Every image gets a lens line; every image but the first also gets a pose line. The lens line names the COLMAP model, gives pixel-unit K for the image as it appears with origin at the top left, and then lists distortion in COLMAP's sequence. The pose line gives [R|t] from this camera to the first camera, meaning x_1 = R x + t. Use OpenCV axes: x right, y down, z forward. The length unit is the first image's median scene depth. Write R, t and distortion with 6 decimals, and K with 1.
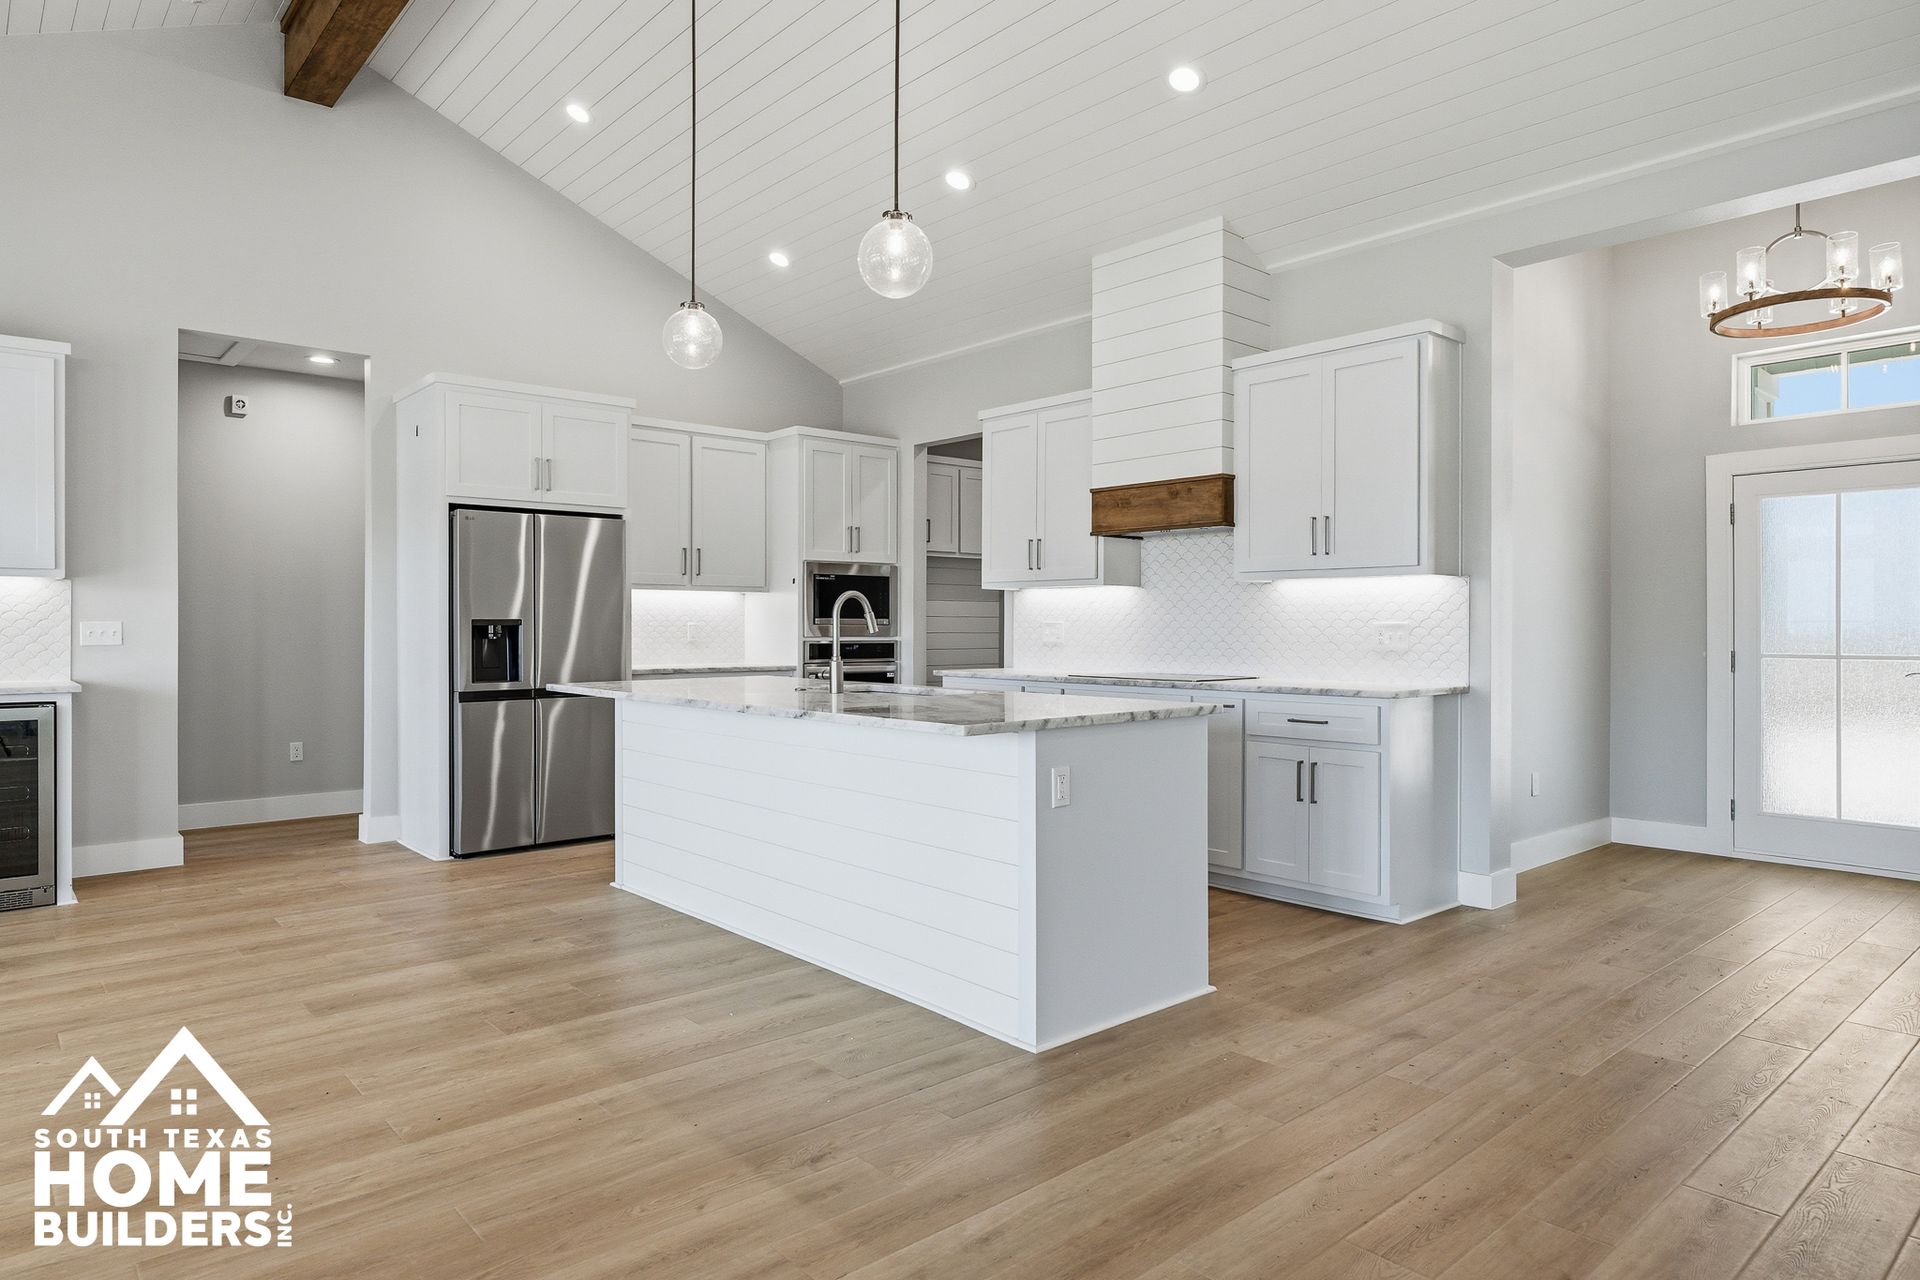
lens RADIAL K [[1128.3, 0, 949.9], [0, 1128.3, 623.5], [0, 0, 1]] dist [-0.004637, -0.000988]
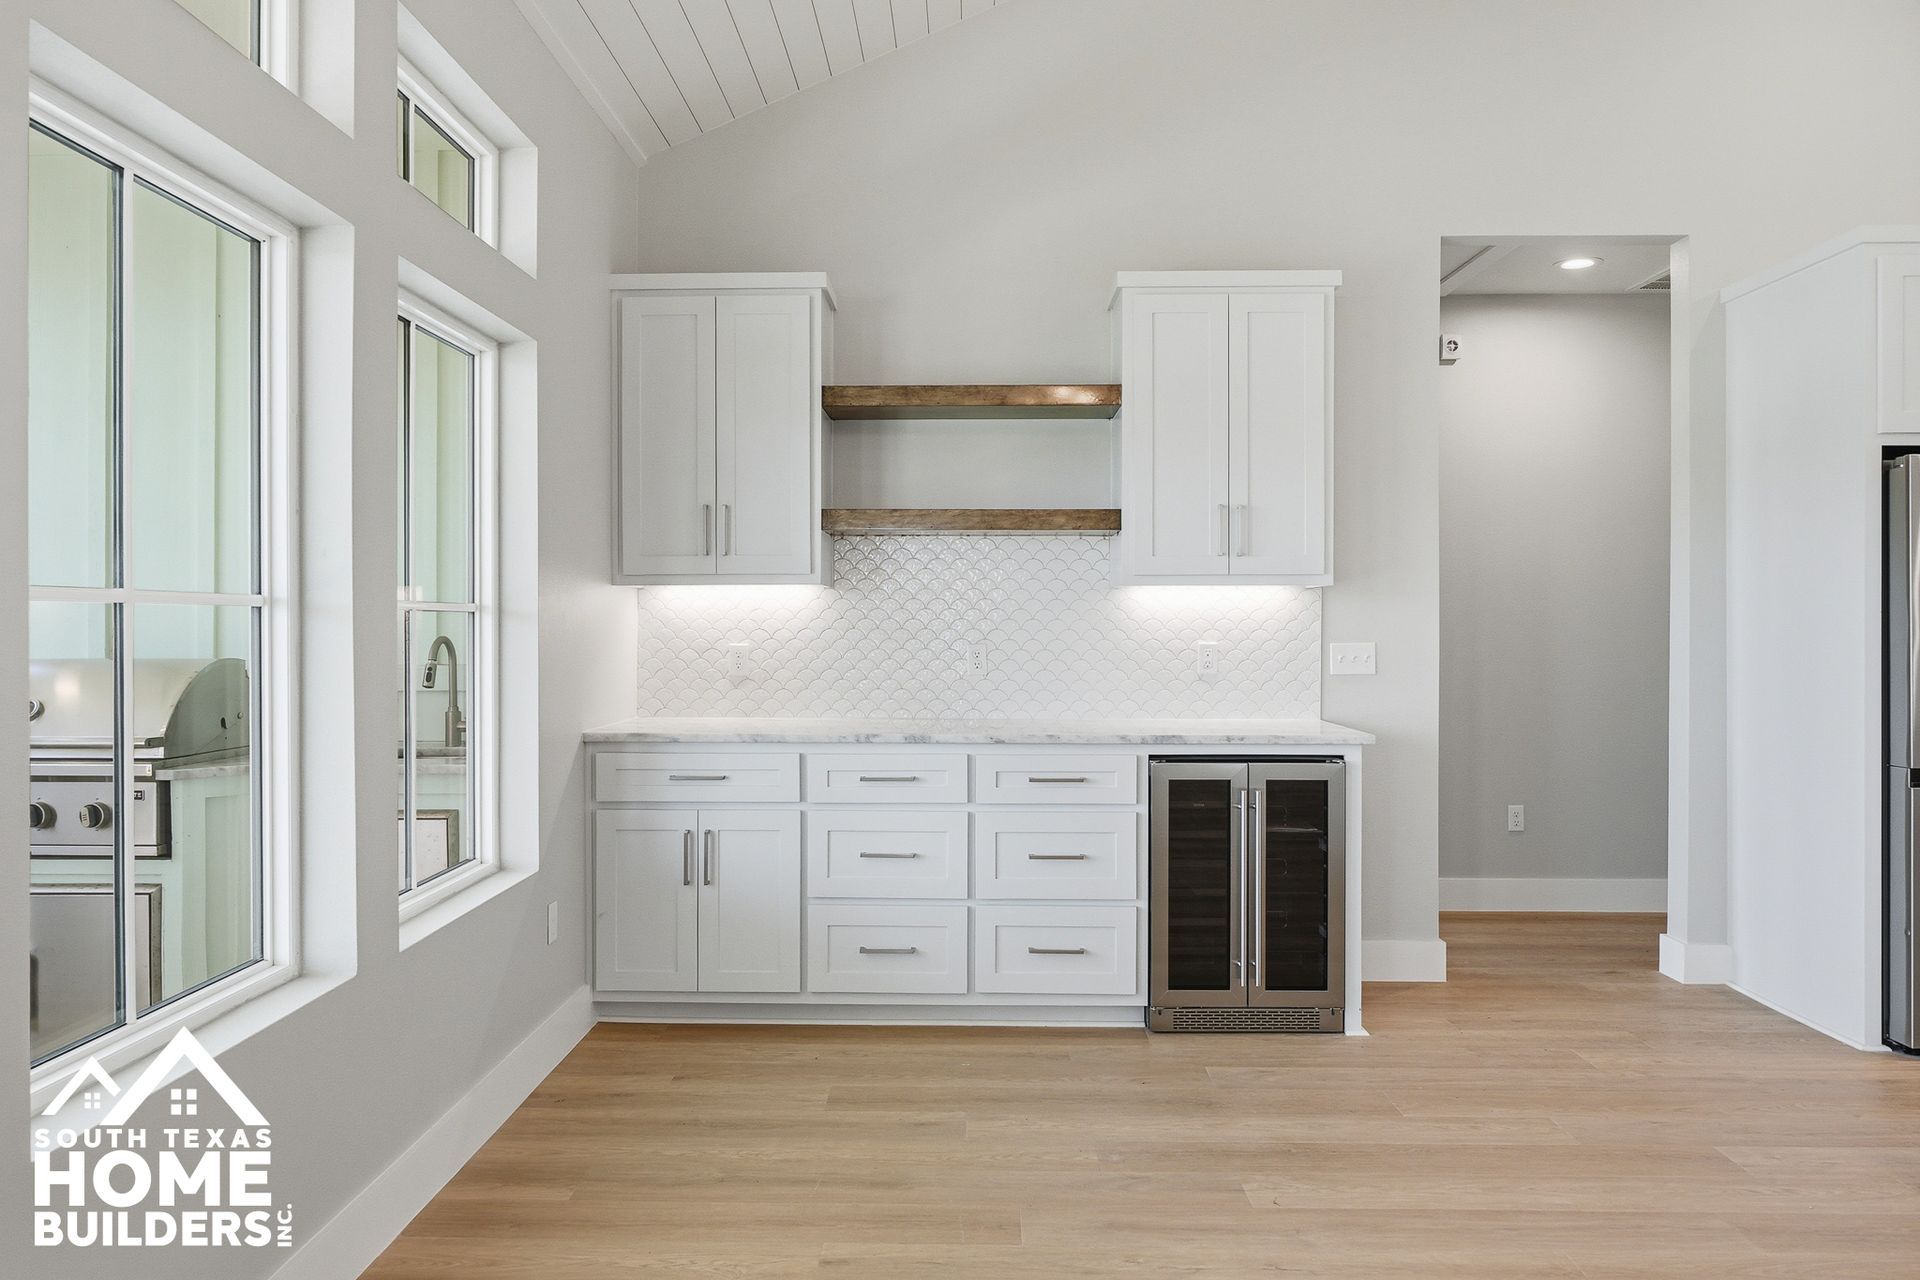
lens RADIAL K [[1236.3, 0, 946.9], [0, 1236.3, 616.4], [0, 0, 1]] dist [-0.002034, -0.002129]
pose [[0.735143, -0.001450, -0.677910, -0.368121], [0.000237, 0.999998, -0.001882, -0.016568], [0.677912, 0.001223, 0.735142, 0.195726]]
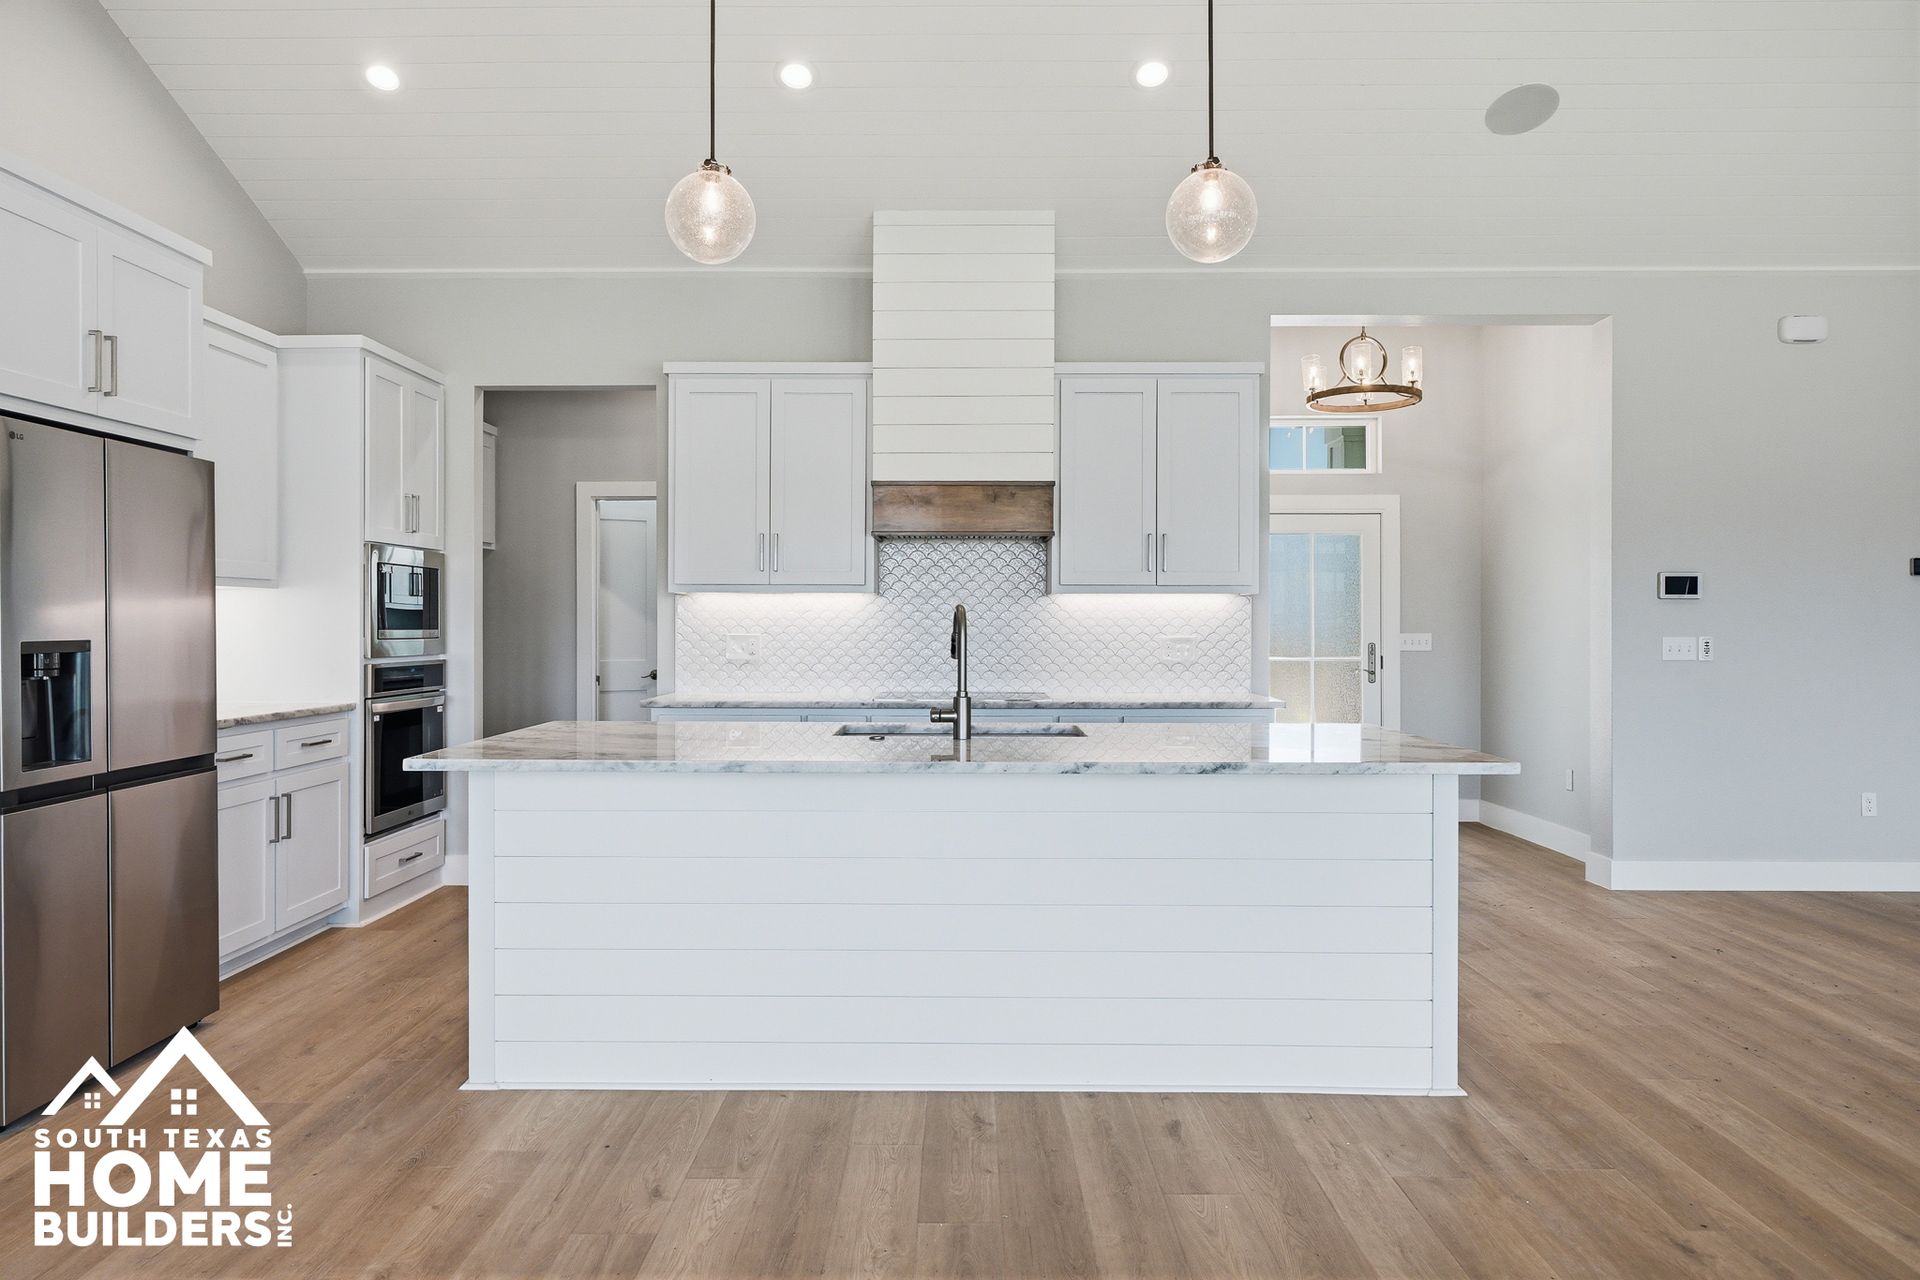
lens RADIAL K [[1236.3, 0, 946.9], [0, 1236.3, 616.4], [0, 0, 1]] dist [-0.002034, -0.002129]
pose [[0.668267, 0.003992, 0.743911, -0.551575], [-0.002688, 0.999992, -0.002952, -0.013995], [-0.743917, -0.000027, 0.668272, 0.339861]]
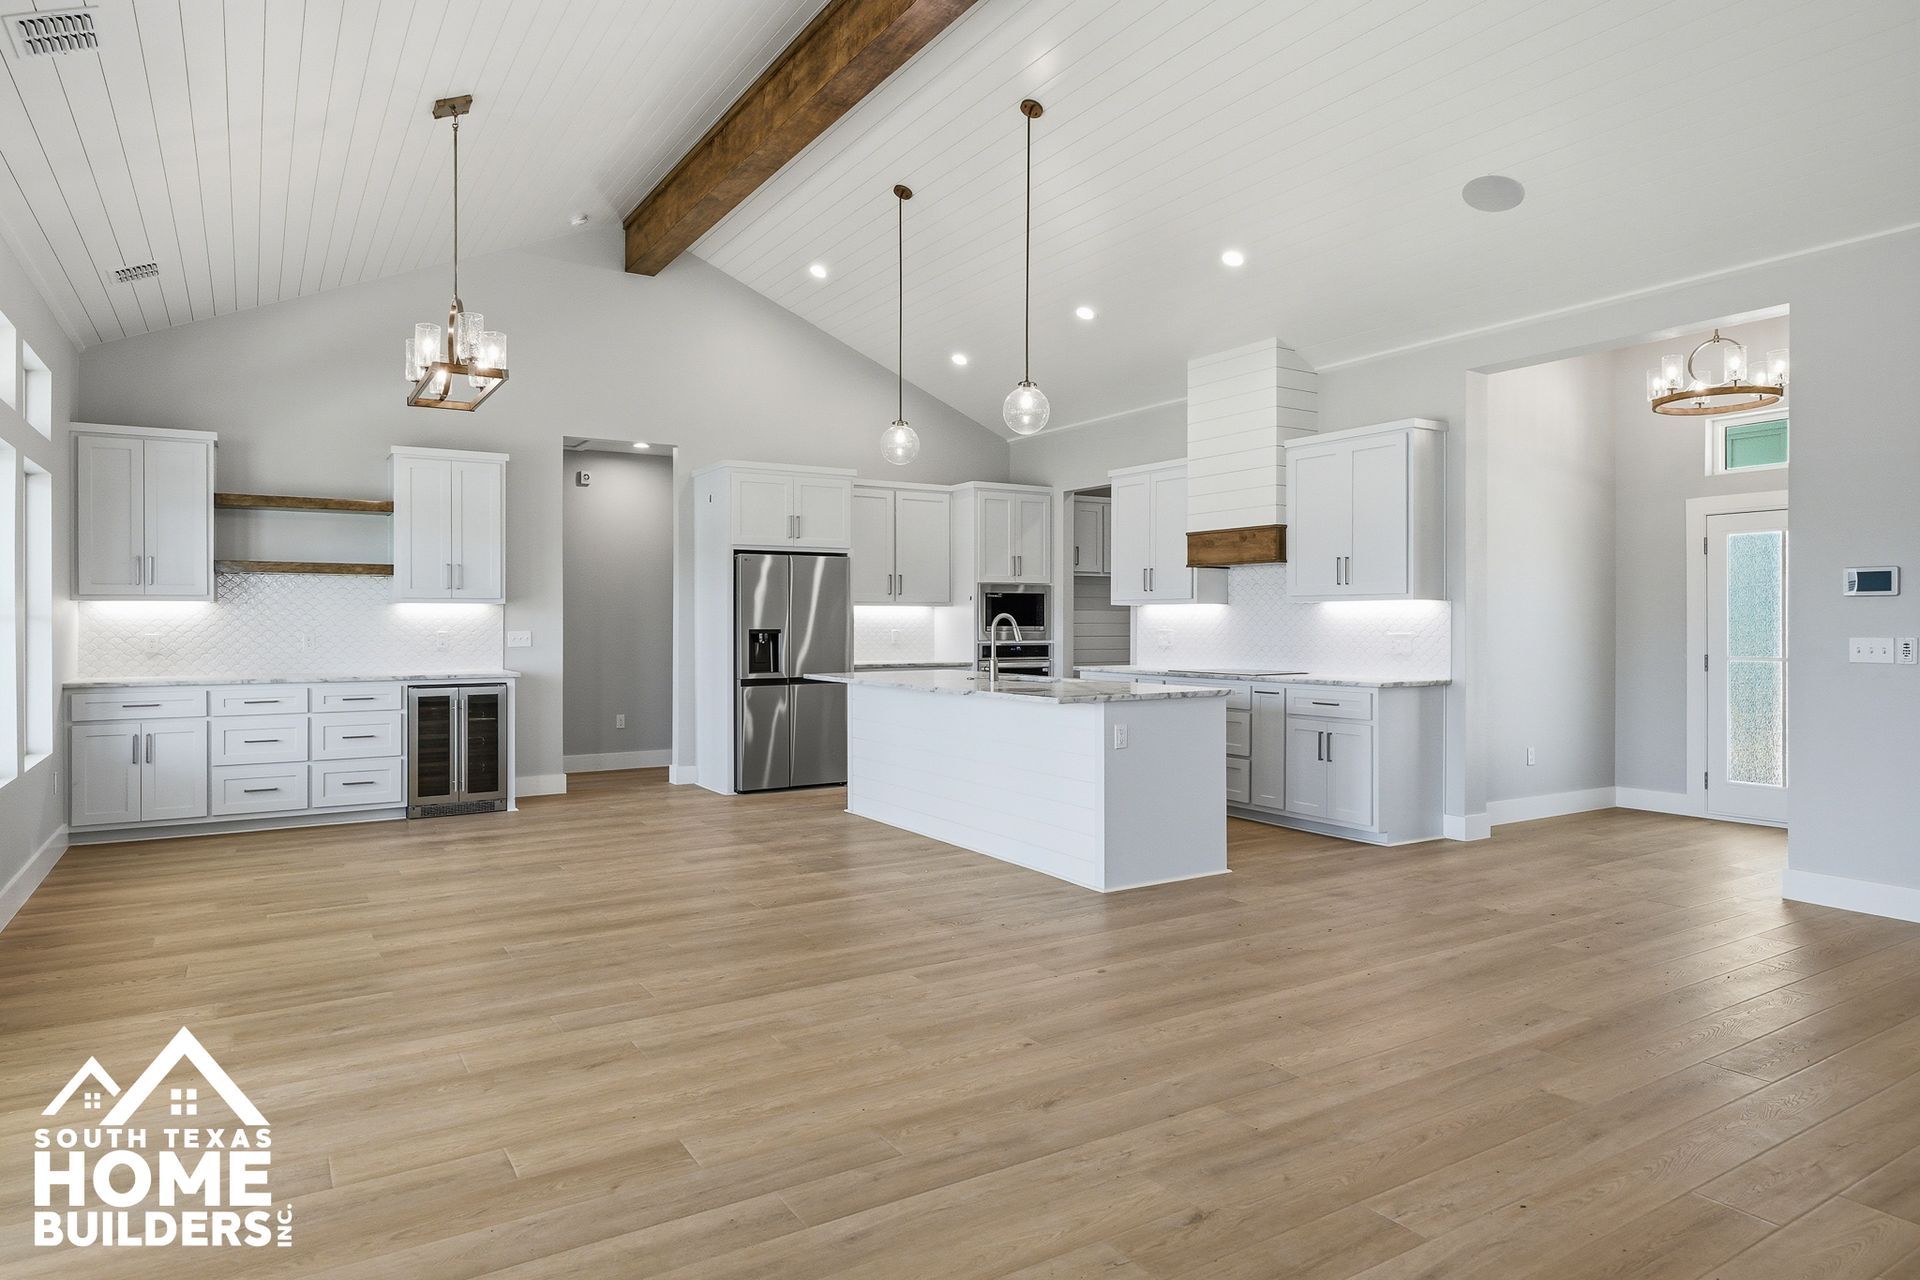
lens RADIAL K [[1128.3, 0, 949.9], [0, 1128.3, 623.5], [0, 0, 1]] dist [-0.004637, -0.000988]
pose [[0.986376, -0.000512, -0.164506, 0.069481], [0.001190, 0.999991, 0.004020, -0.016598], [0.164502, -0.004161, 0.986368, -0.388654]]
